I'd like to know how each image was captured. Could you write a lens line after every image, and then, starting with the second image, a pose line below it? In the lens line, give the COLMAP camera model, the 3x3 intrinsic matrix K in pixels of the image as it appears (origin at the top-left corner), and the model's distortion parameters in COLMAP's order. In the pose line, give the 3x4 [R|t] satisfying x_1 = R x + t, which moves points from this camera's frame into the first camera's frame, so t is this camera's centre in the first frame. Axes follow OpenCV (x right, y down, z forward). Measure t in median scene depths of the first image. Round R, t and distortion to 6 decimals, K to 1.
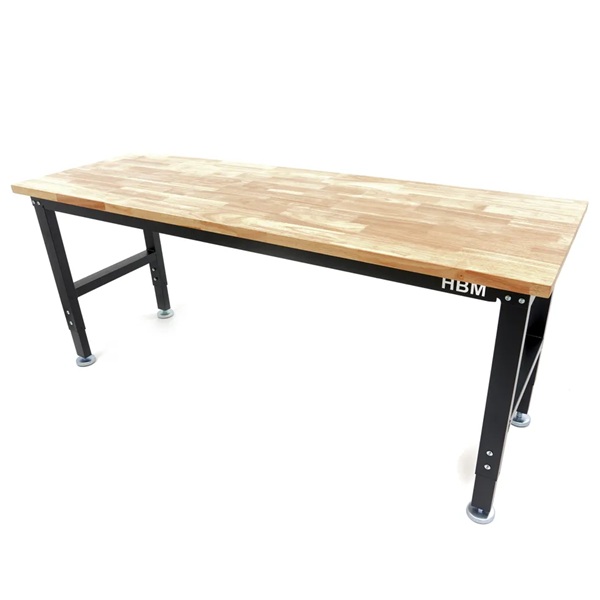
lens RADIAL K [[555.5, 0, 301.8], [0, 555.5, 326.7], [0, 0, 1]] dist [-0.043801, 0.002229]
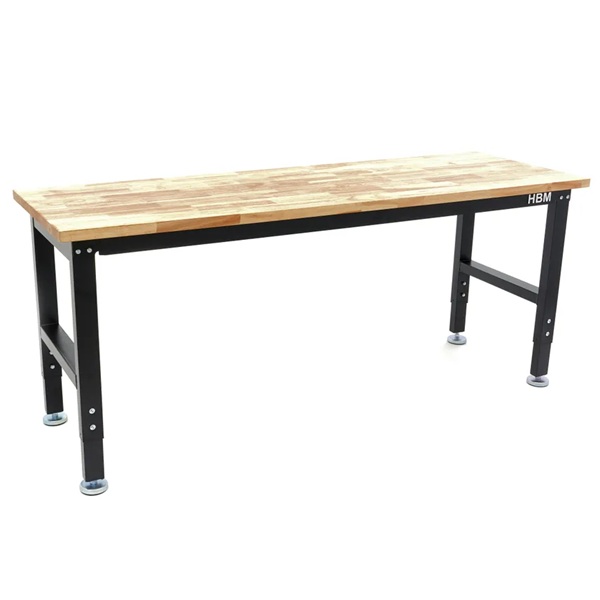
lens RADIAL K [[885.6, 0, 299.7], [0, 885.6, 267.4], [0, 0, 1]] dist [0.009204, -0.022362]
pose [[0.499723, -0.200988, 0.842544, -2.012972], [0.398524, 0.916989, -0.017622, -0.114109], [-0.769062, 0.344580, 0.538339, 0.268775]]
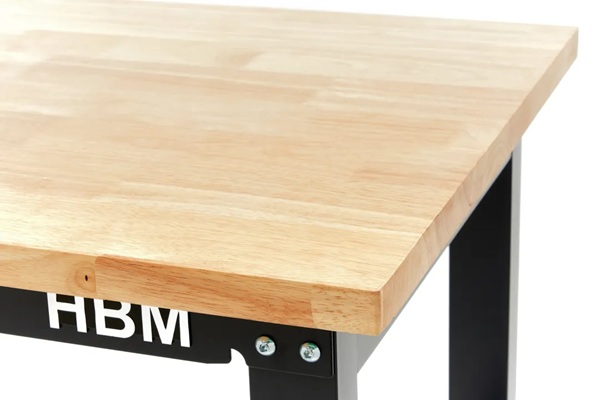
lens RADIAL K [[1555.8, 0, 300.0], [0, 1555.8, 200.0], [0, 0, 1]] dist [-0.029966, -0.021595]
pose [[0.980099, -0.056613, 0.190263, 0.229073], [0.087132, 0.983893, -0.156085, 0.000063], [-0.178362, 0.169557, 0.969246, 0.202608]]
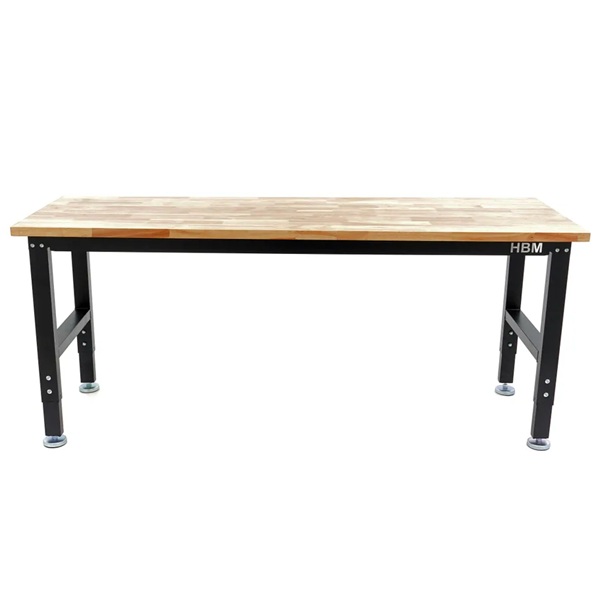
lens RADIAL K [[845.9, 0, 300.0], [0, 845.9, 300.0], [0, 0, 1]] dist [0.014614, 0.031703]
pose [[0.844716, -0.110909, 0.523598, -1.296238], [0.228072, 0.959617, -0.164679, 0.269015], [-0.484188, 0.258525, 0.835899, -0.473229]]
